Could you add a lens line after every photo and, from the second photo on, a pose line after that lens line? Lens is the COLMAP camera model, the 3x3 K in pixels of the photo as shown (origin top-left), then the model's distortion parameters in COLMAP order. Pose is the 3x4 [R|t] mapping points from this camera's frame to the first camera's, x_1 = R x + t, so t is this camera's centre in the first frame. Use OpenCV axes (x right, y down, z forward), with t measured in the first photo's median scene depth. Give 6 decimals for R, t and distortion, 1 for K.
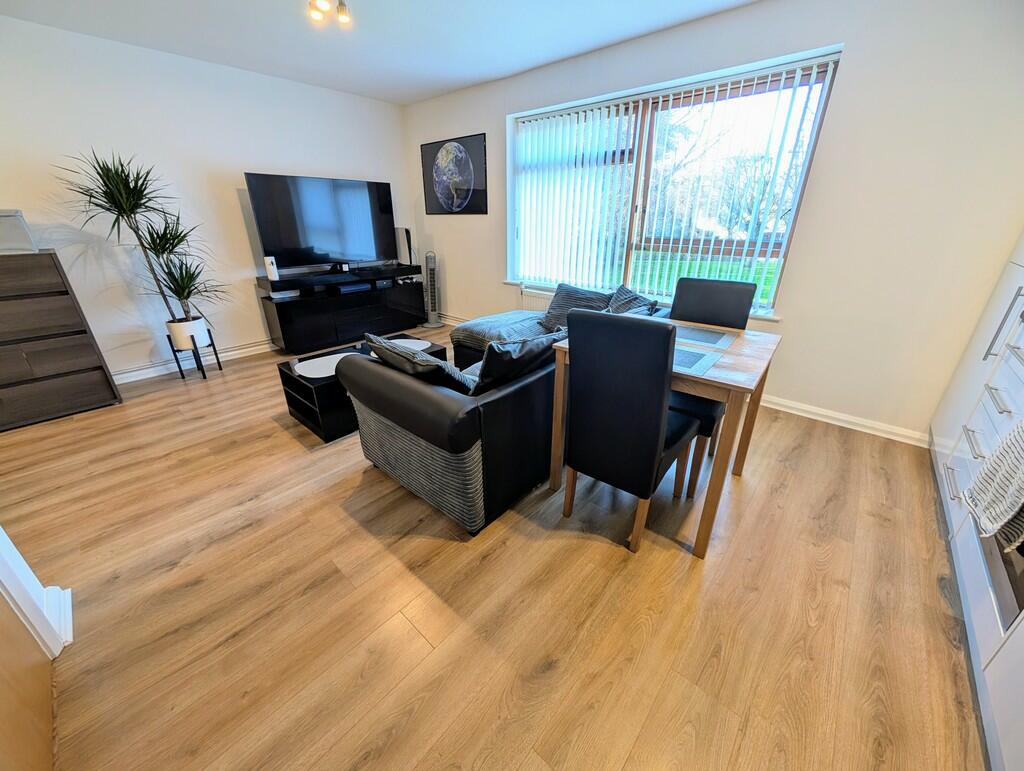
lens RADIAL K [[387.0, 0, 513.0], [0, 387.0, 382.1], [0, 0, 1]] dist [-0.000849, 0.000054]
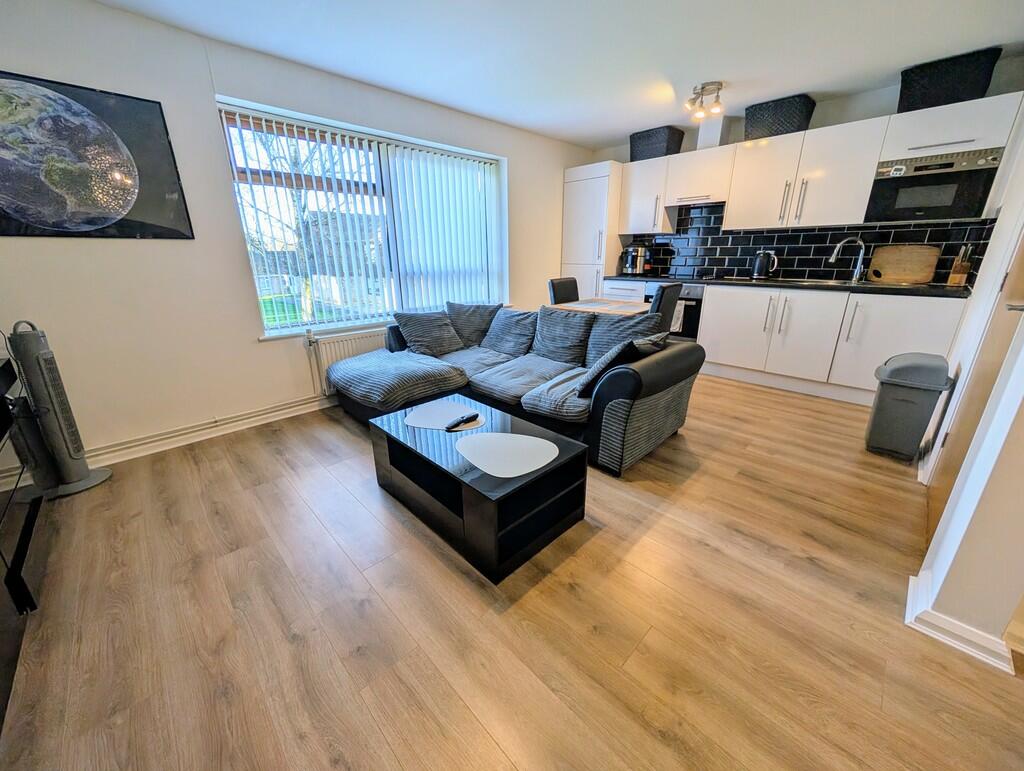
lens RADIAL K [[387.0, 0, 513.0], [0, 387.0, 382.1], [0, 0, 1]] dist [-0.000849, 0.000054]
pose [[0.071243, -0.313467, 0.946923, -1.068746], [0.398835, 0.879094, 0.261006, -0.319065], [-0.914251, 0.359071, 0.187651, 0.828627]]
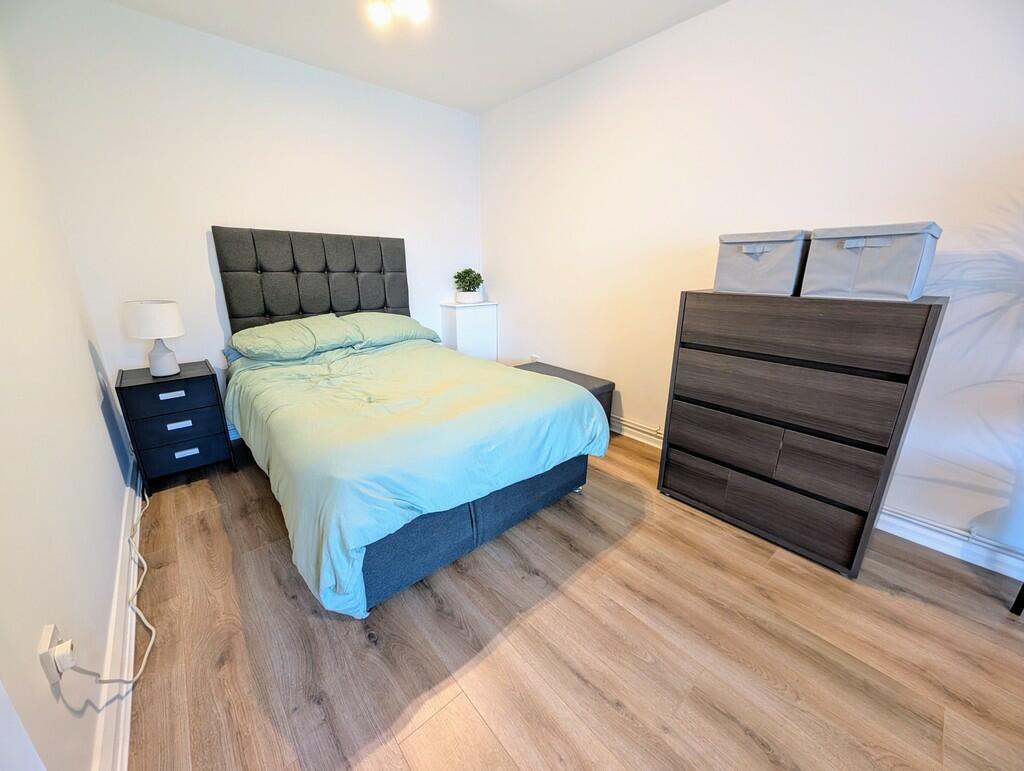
lens RADIAL K [[387.0, 0, 513.0], [0, 387.0, 382.1], [0, 0, 1]] dist [-0.000849, 0.000054]
pose [[-0.126300, 0.287077, -0.949545, -0.599641], [-0.398360, 0.861959, 0.313584, -0.181333], [0.908492, 0.417867, 0.005494, 0.525497]]
